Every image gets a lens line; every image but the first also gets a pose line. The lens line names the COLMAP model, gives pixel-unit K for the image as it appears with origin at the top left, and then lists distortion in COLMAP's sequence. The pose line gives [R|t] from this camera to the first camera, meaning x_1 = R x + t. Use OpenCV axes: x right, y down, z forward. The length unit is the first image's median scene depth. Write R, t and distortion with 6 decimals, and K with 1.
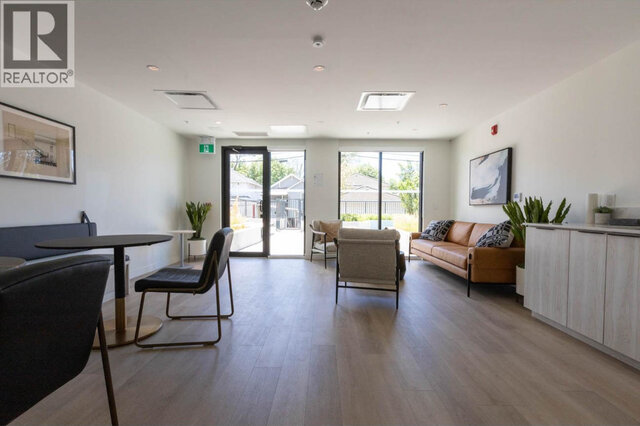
lens RADIAL K [[290.1, 0, 319.6], [0, 290.1, 213.6], [0, 0, 1]] dist [0.003463, 0.000255]
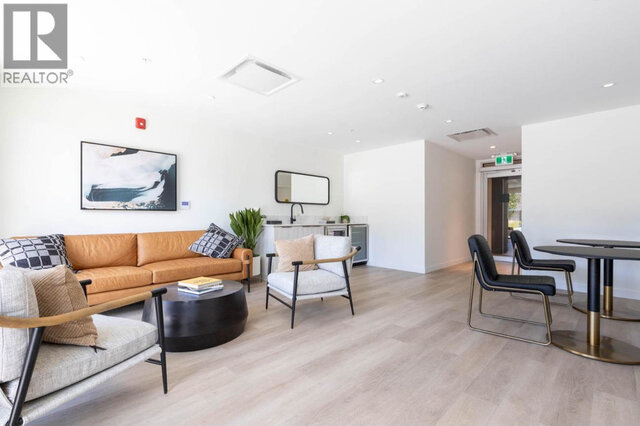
lens RADIAL K [[290.1, 0, 319.8], [0, 290.1, 215.0], [0, 0, 1]] dist [0.003463, 0.000255]
pose [[-0.716378, -0.002770, 0.697707, -0.380929], [0.009281, 0.999866, 0.013498, -0.023453], [-0.697650, 0.016145, -0.716256, 1.252188]]
